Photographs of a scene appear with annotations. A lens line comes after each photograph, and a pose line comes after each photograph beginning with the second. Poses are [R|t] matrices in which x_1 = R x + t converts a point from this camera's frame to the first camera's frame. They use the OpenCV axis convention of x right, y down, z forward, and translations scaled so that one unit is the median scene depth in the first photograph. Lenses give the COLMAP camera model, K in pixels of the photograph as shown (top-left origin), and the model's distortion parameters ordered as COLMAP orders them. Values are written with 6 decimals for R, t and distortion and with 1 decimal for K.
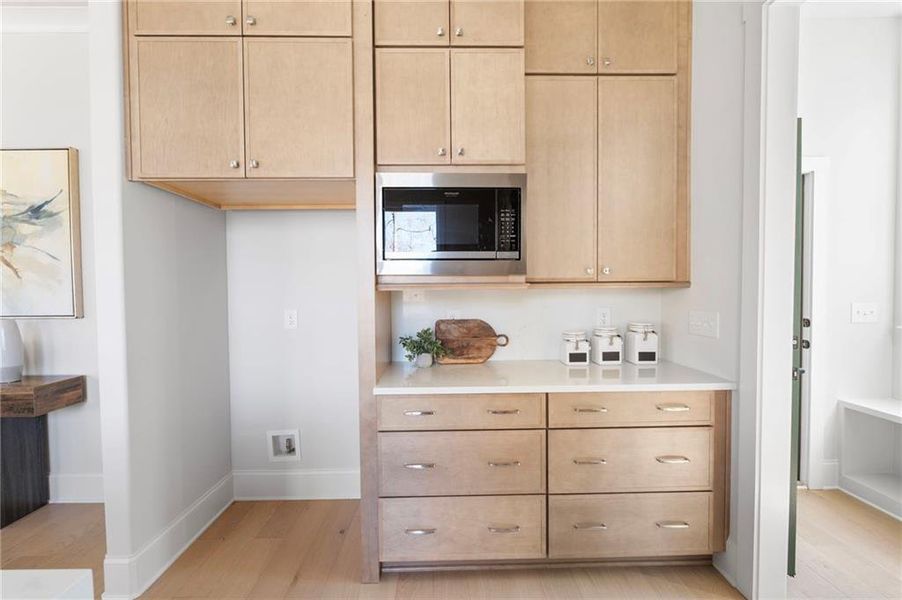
lens RADIAL K [[395.3, 0, 449.3], [0, 395.3, 301.2], [0, 0, 1]] dist [-0.000255, 0.000274]
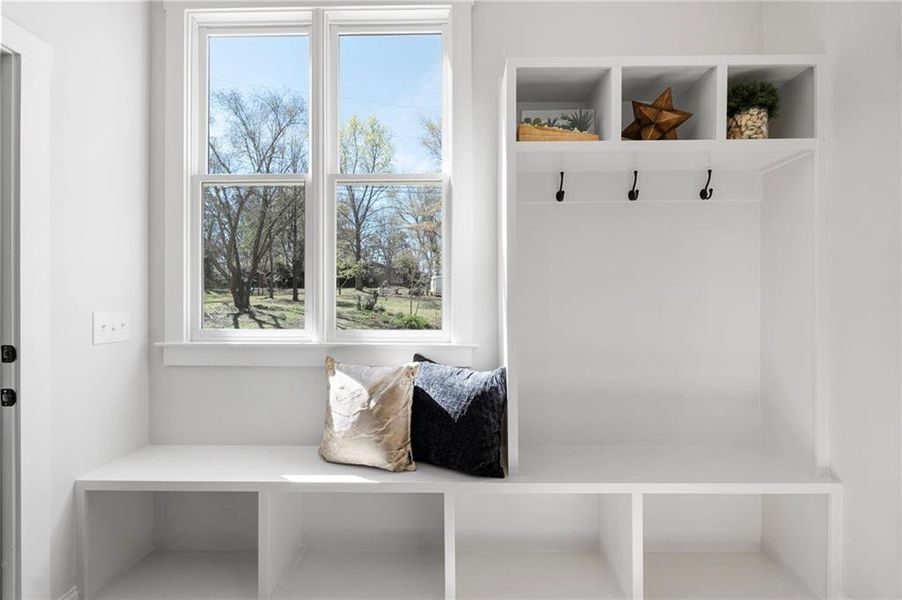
lens RADIAL K [[395.3, 0, 449.3], [0, 395.3, 301.2], [0, 0, 1]] dist [-0.000255, 0.000274]
pose [[0.002692, 0.006304, 0.999977, 0.420356], [0.027281, 0.999607, -0.006375, 0.007109], [-0.999624, 0.027297, 0.002519, 0.459009]]
